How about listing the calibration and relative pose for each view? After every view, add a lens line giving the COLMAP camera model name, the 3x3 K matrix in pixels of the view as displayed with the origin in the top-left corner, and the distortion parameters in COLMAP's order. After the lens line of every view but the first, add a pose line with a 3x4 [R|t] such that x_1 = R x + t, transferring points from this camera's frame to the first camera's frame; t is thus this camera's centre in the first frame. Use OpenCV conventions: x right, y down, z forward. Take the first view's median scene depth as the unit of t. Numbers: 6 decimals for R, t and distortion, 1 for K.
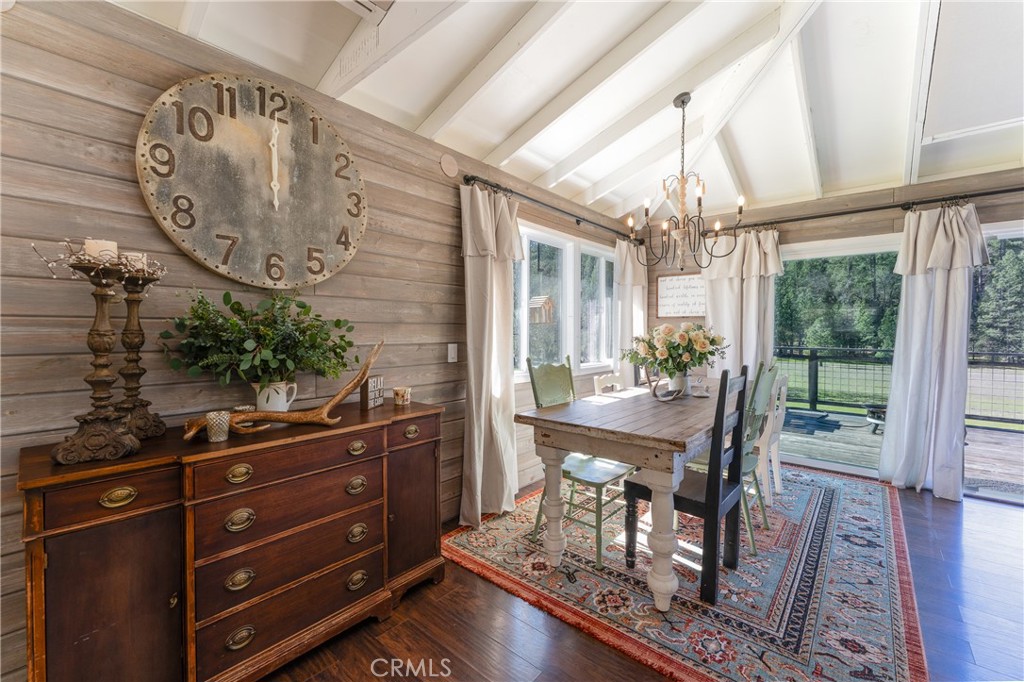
lens RADIAL K [[412.4, 0, 512.0], [0, 412.4, 341.0], [0, 0, 1]] dist [-0.001611, -0.000456]
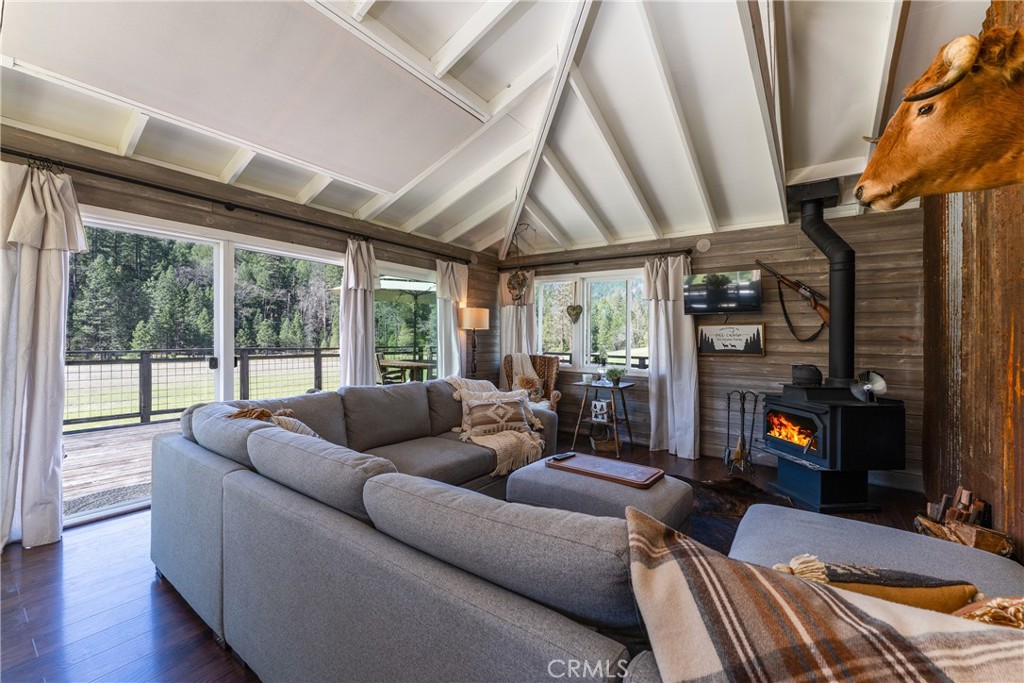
lens RADIAL K [[408.7, 0, 512.0], [0, 408.7, 341.5], [0, 0, 1]] dist [-0.000605, -0.000145]
pose [[-0.097893, -0.012600, 0.995117, 0.198895], [0.002016, 0.999915, 0.012859, -0.007177], [-0.995195, 0.003265, -0.097860, 0.182422]]
